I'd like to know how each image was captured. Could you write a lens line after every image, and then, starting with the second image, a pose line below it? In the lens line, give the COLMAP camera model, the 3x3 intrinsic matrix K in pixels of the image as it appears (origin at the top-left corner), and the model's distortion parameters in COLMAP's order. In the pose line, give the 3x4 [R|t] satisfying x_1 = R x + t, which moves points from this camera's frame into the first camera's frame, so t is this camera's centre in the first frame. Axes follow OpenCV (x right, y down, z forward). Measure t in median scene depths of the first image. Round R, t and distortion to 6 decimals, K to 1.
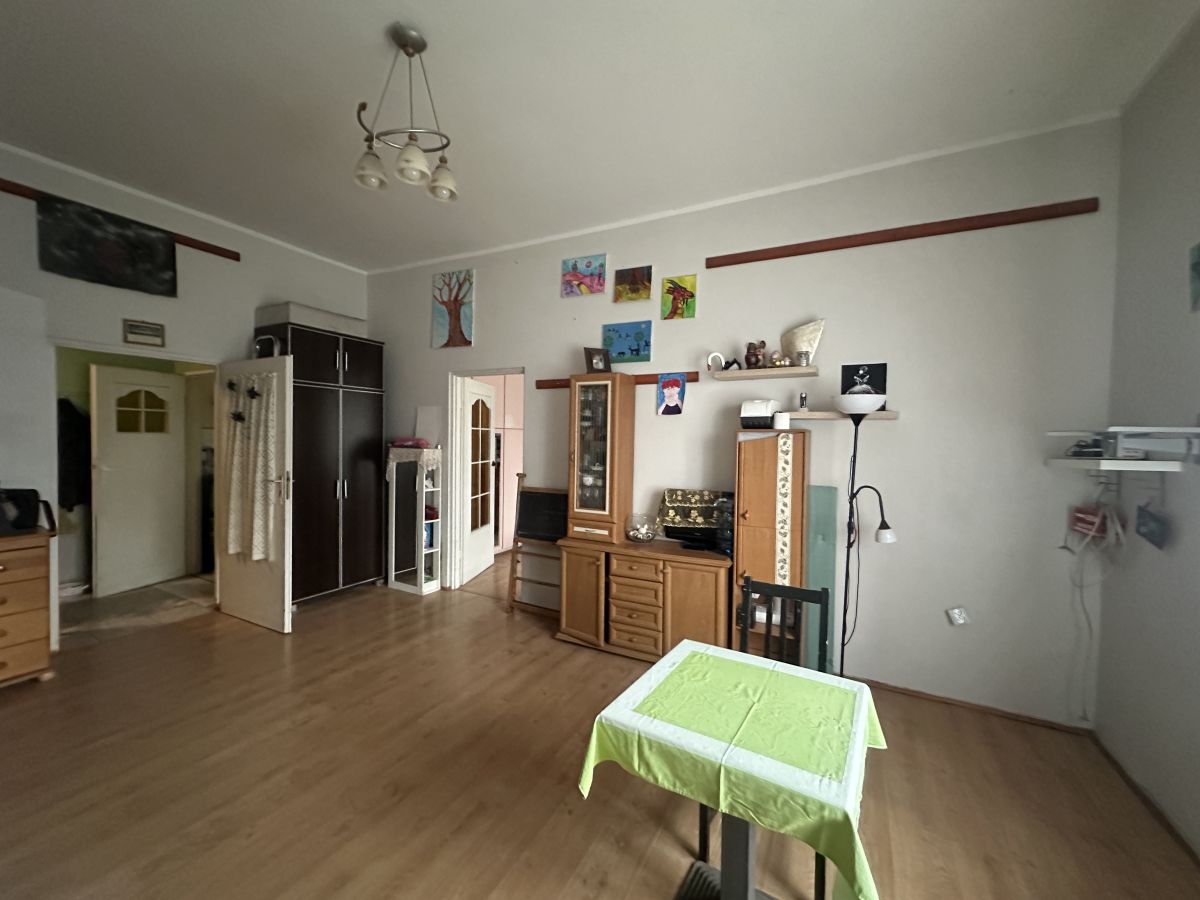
lens RADIAL K [[474.5, 0, 598.5], [0, 474.5, 448.2], [0, 0, 1]] dist [-0.001625, 0.000062]
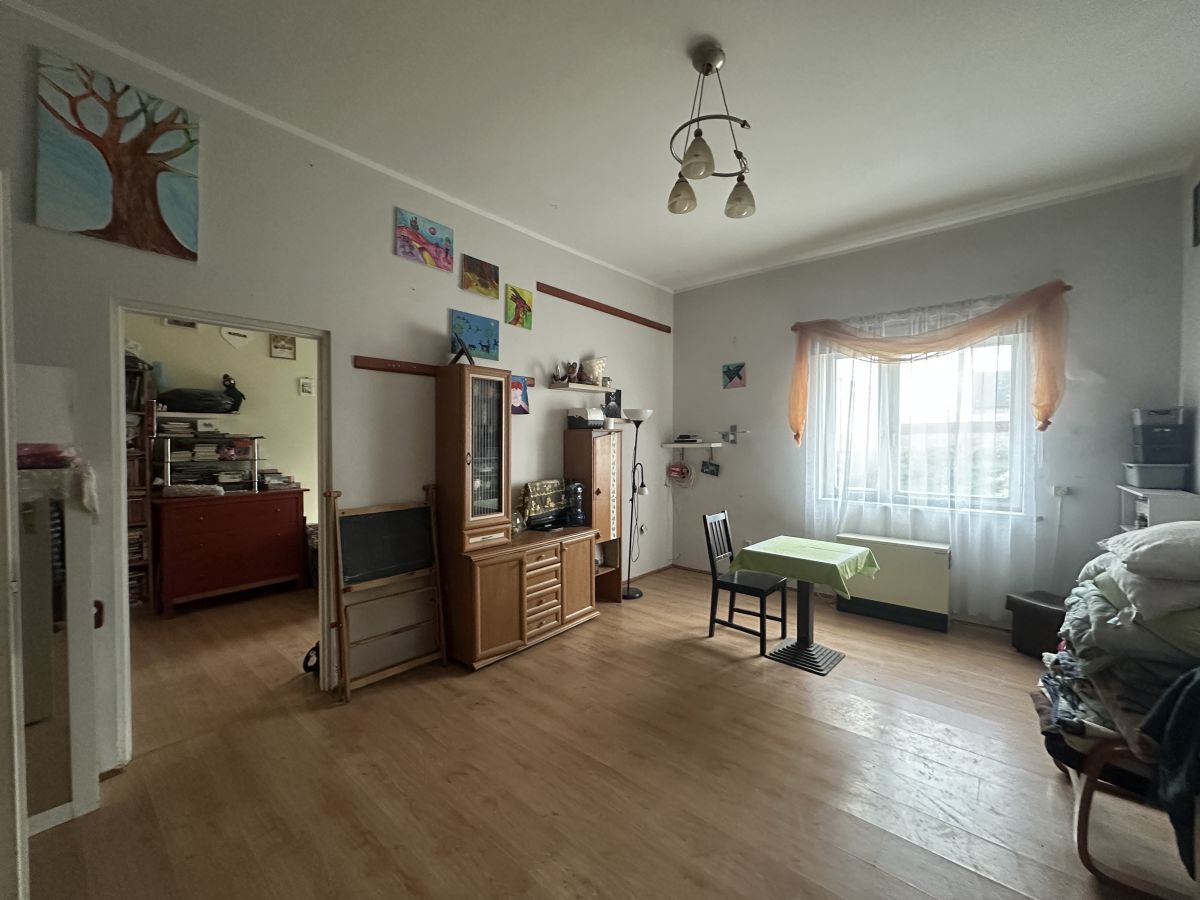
lens RADIAL K [[474.5, 0, 599.4], [0, 474.5, 448.9], [0, 0, 1]] dist [-0.001625, 0.000062]
pose [[0.224182, -0.036107, 0.973878, -0.860079], [0.025574, 0.999187, 0.031159, -0.021540], [-0.974212, 0.017921, 0.224923, 0.578696]]
